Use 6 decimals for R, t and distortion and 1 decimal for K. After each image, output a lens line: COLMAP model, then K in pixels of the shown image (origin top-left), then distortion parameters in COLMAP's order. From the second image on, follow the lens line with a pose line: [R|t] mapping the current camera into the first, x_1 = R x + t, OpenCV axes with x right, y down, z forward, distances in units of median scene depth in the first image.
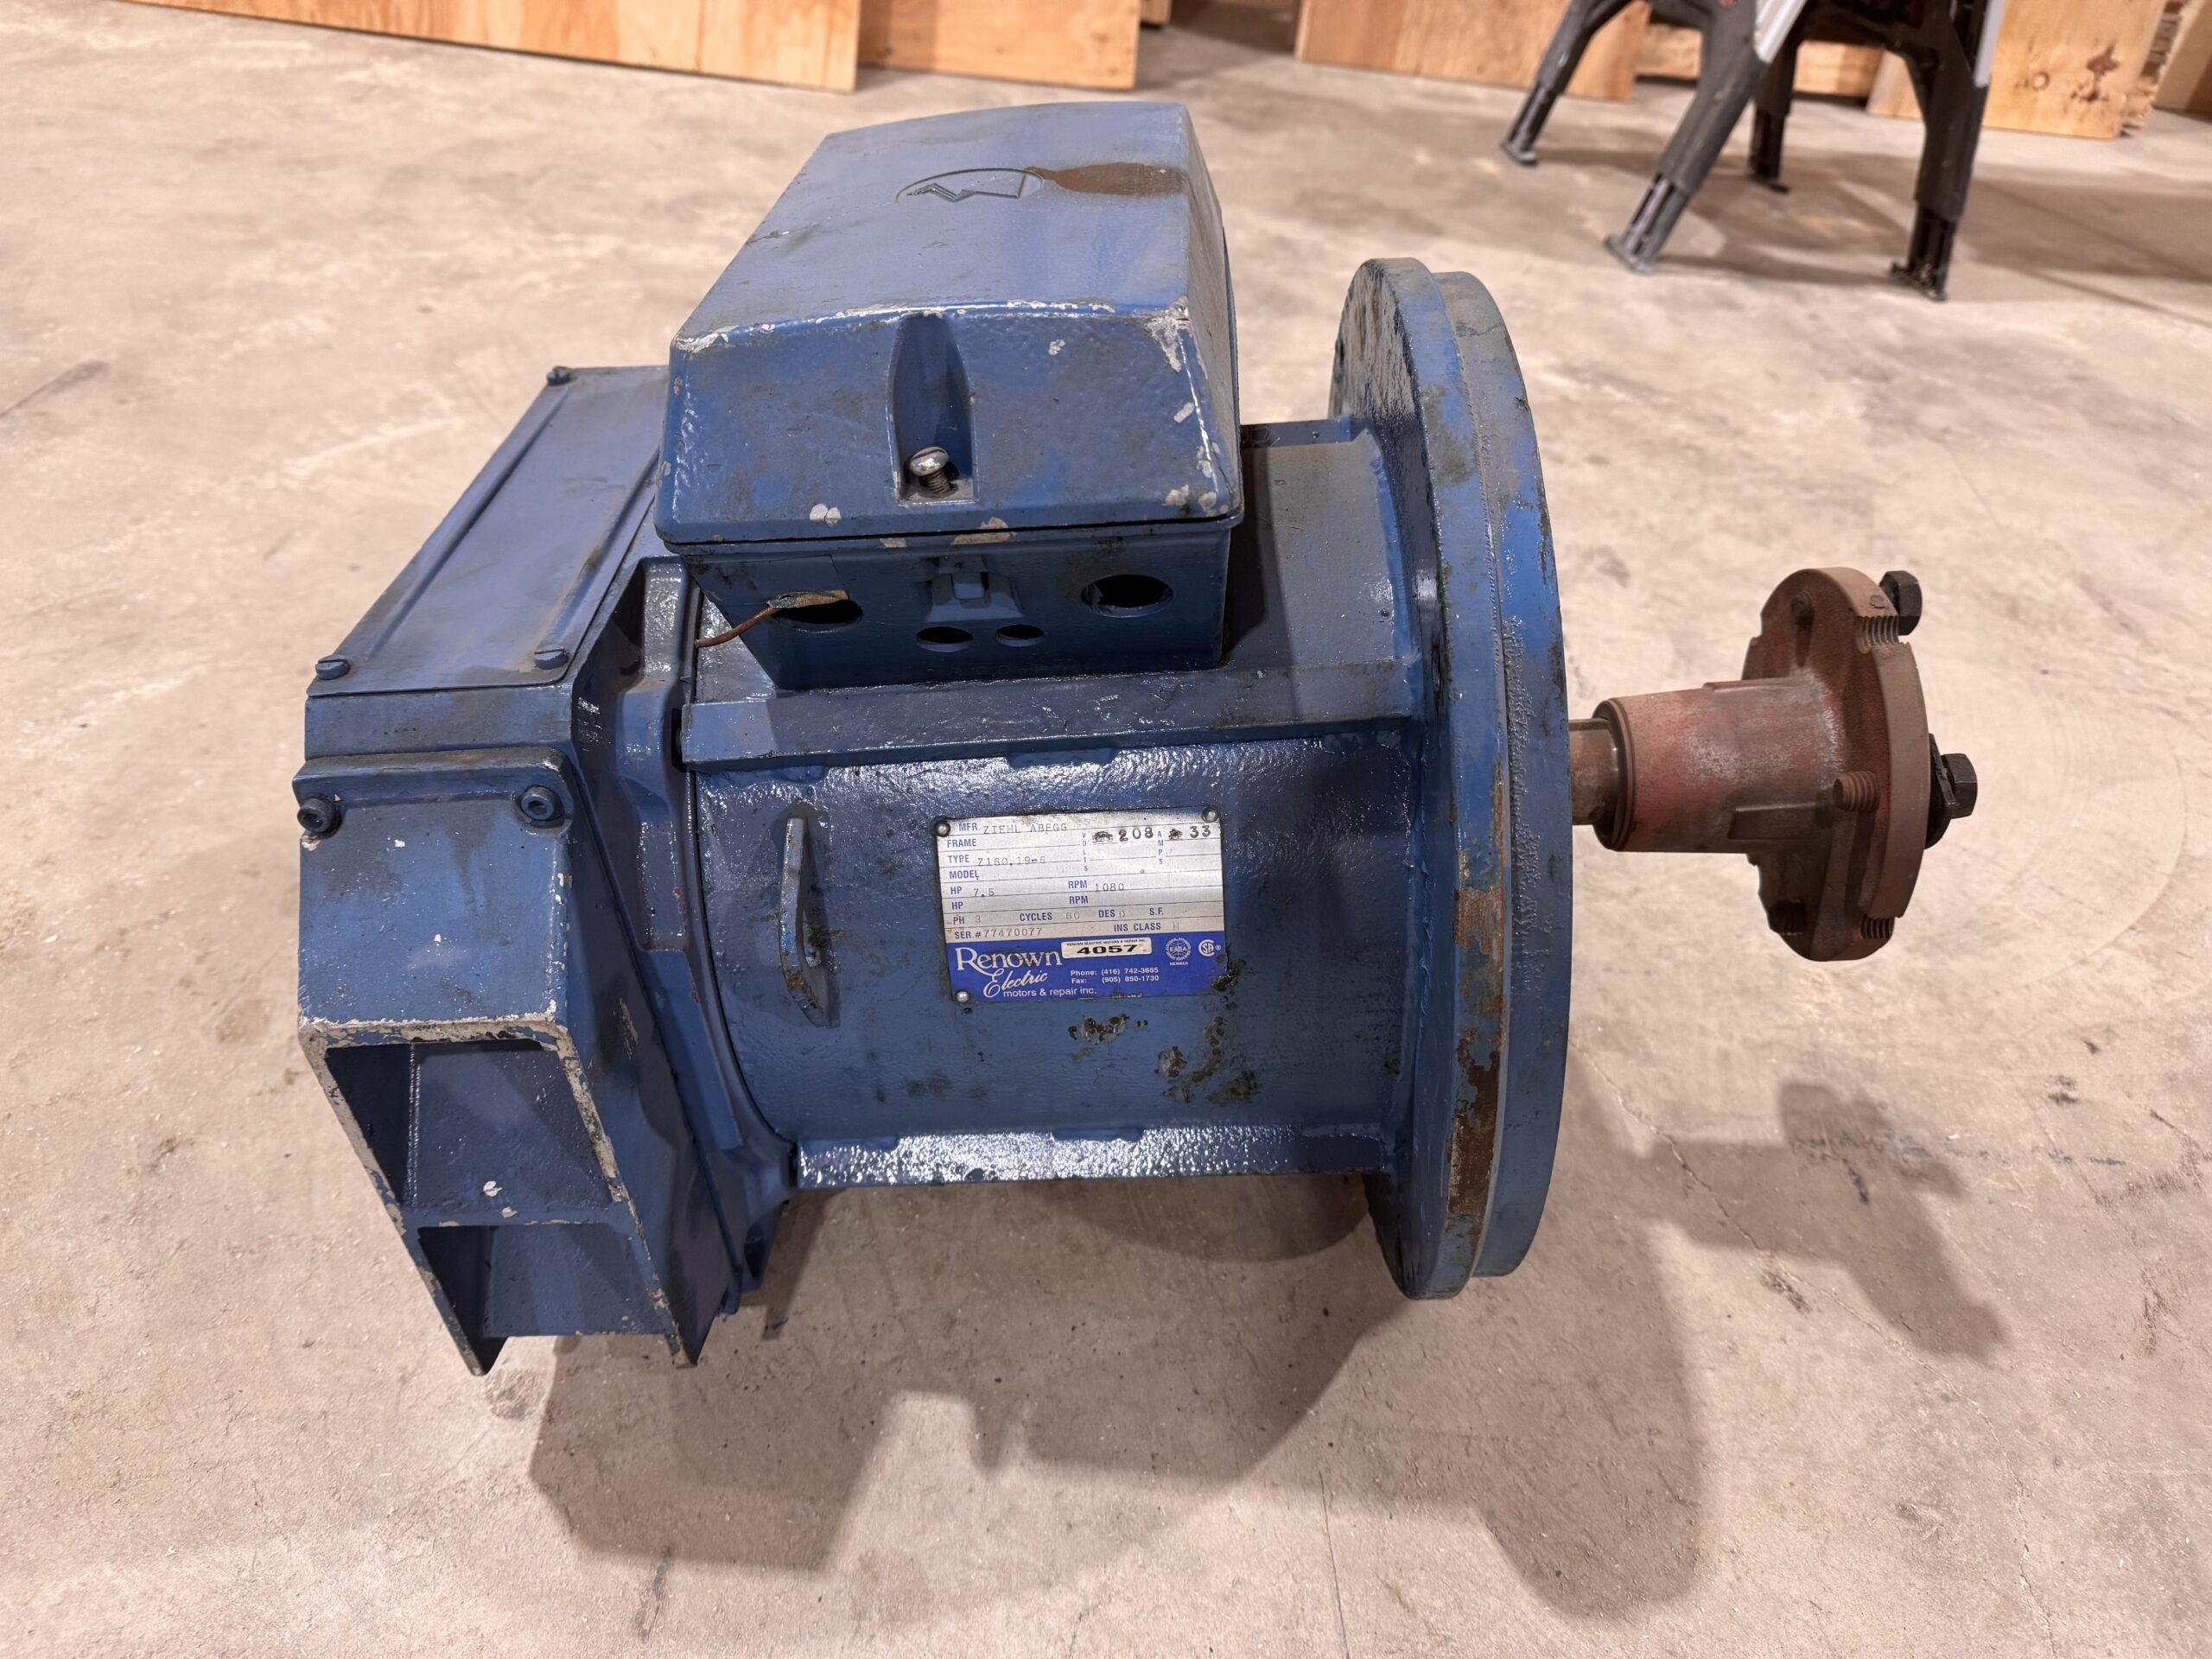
lens RADIAL K [[1593.8, 0, 1111.4], [0, 1593.8, 829.1], [0, 0, 1]] dist [-0.001782, -0.001512]
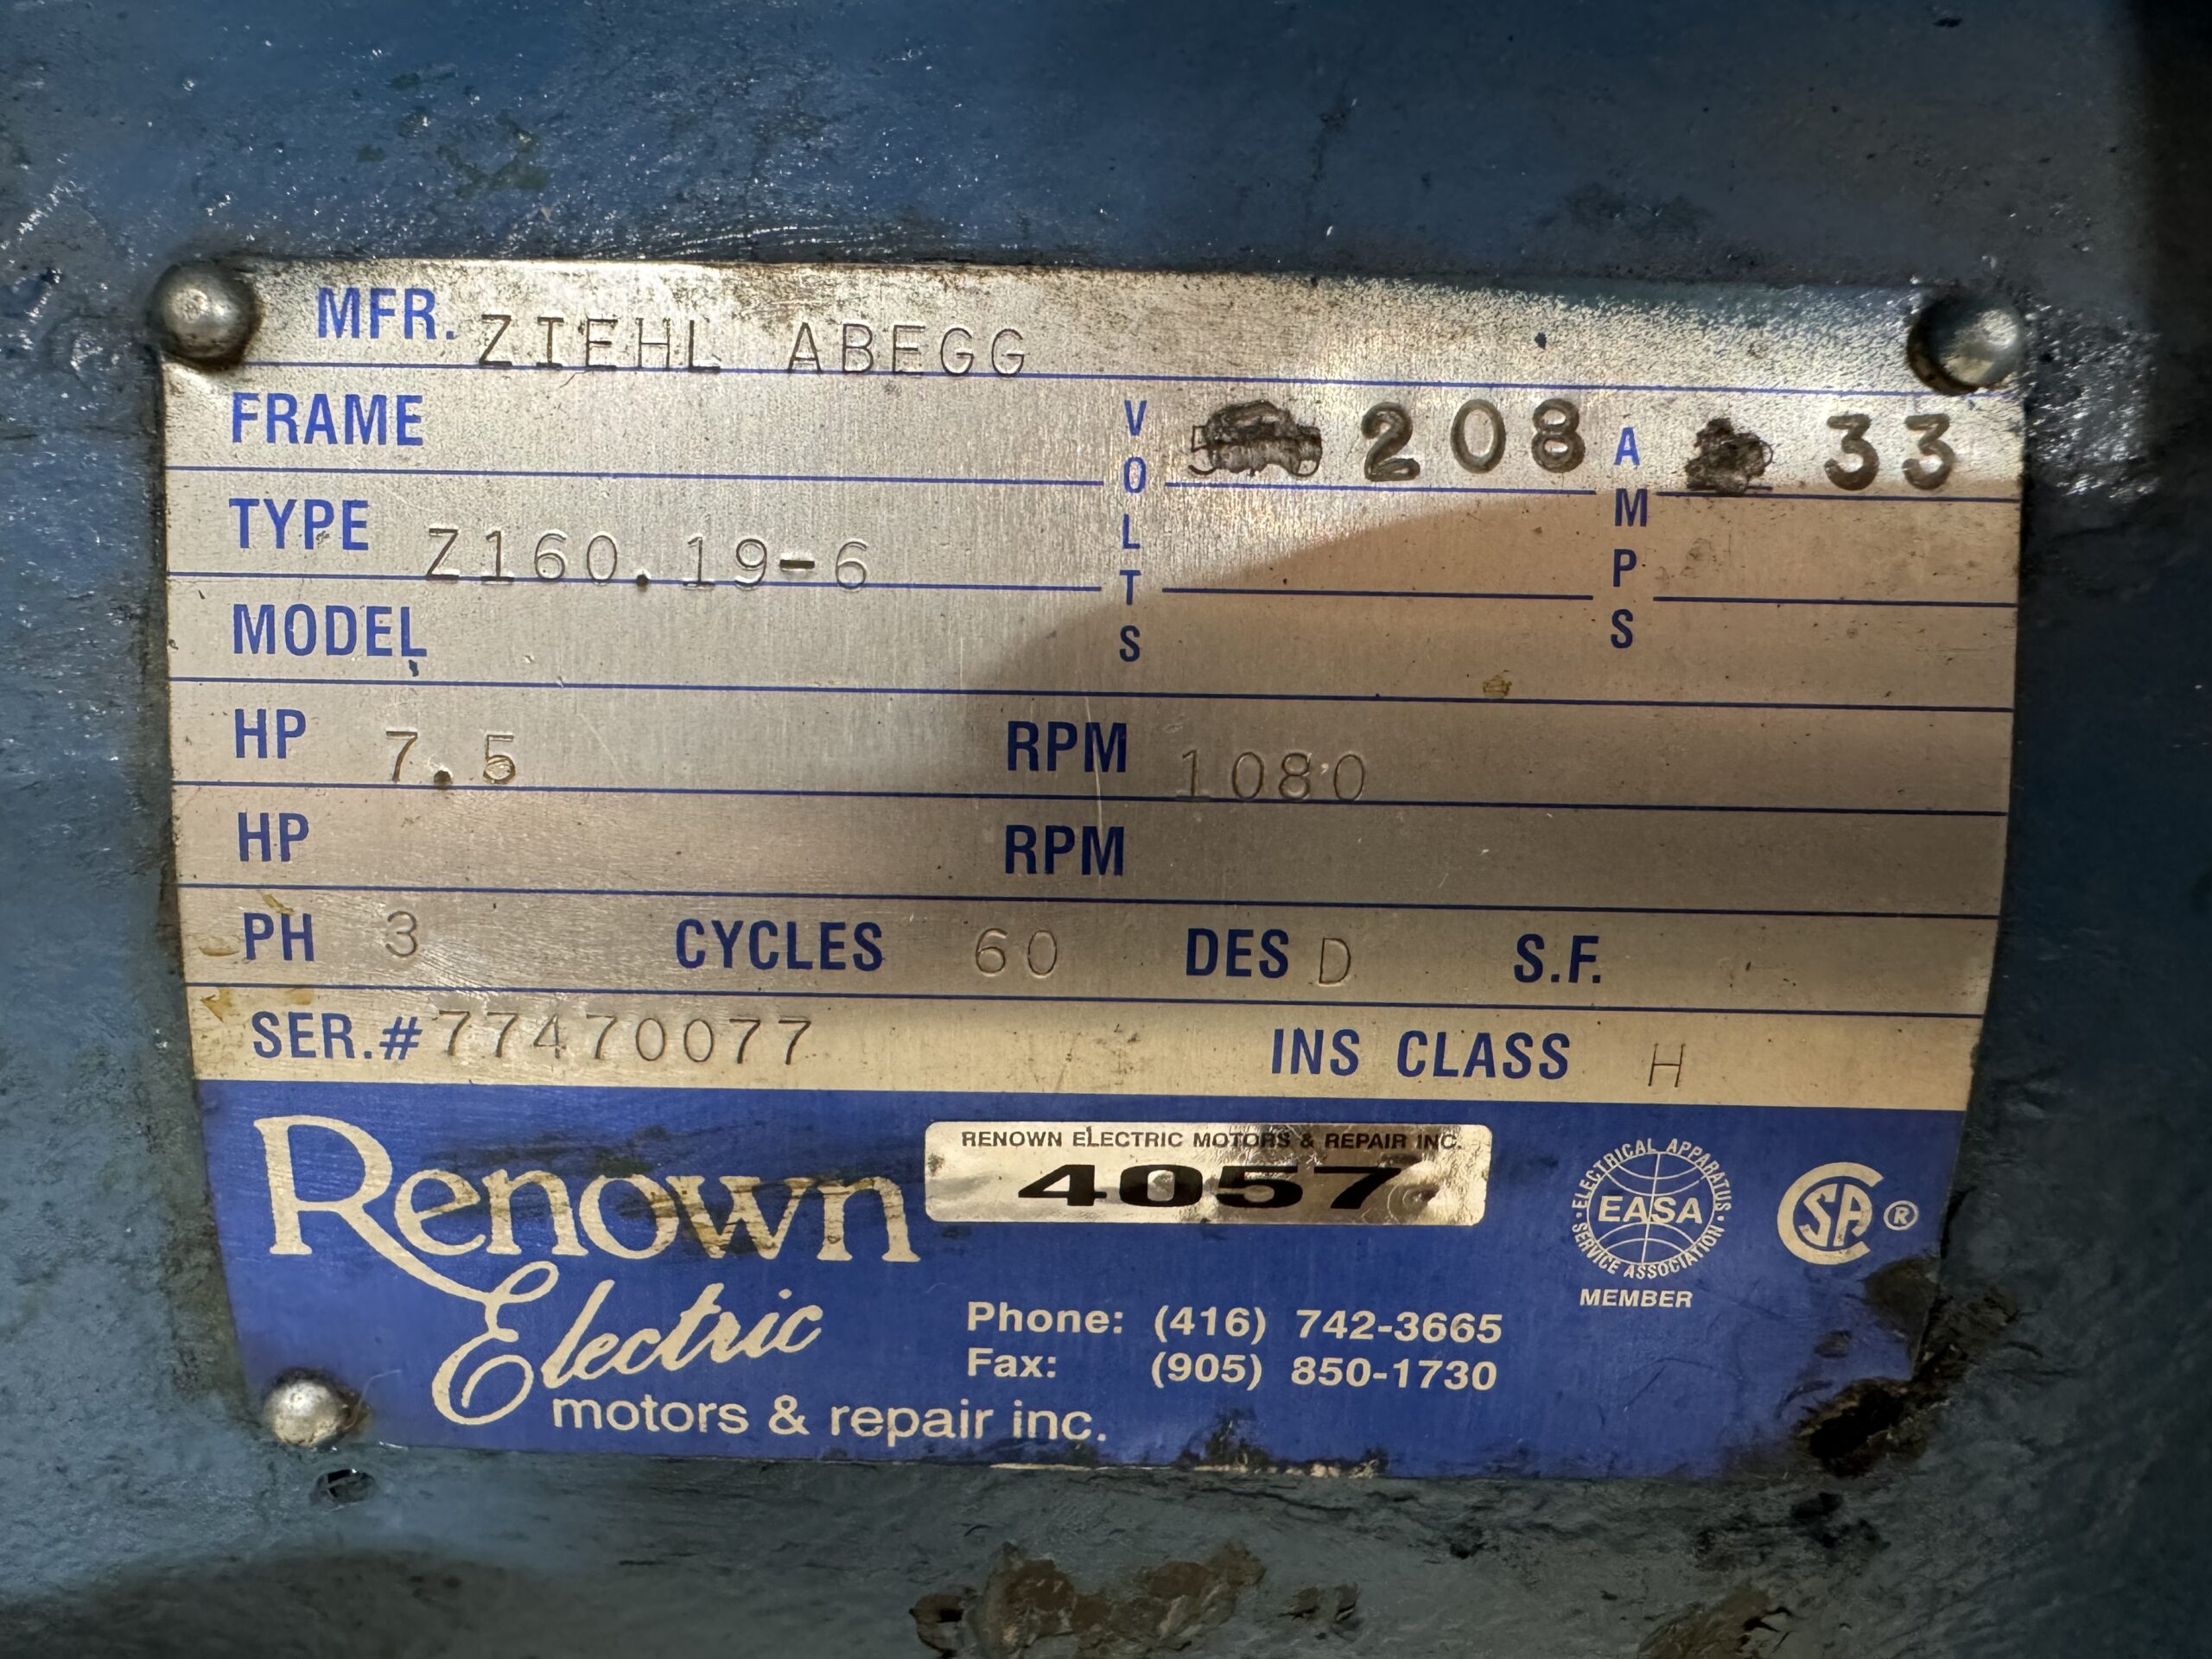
lens RADIAL K [[1593.8, 0, 1098.5], [0, 1593.8, 828.8], [0, 0, 1]] dist [-0.001782, -0.001512]
pose [[0.993617, 0.079826, 0.079707, -0.029382], [-0.069766, 0.990091, -0.121872, 0.060284], [-0.088645, 0.115533, 0.989340, 0.838474]]
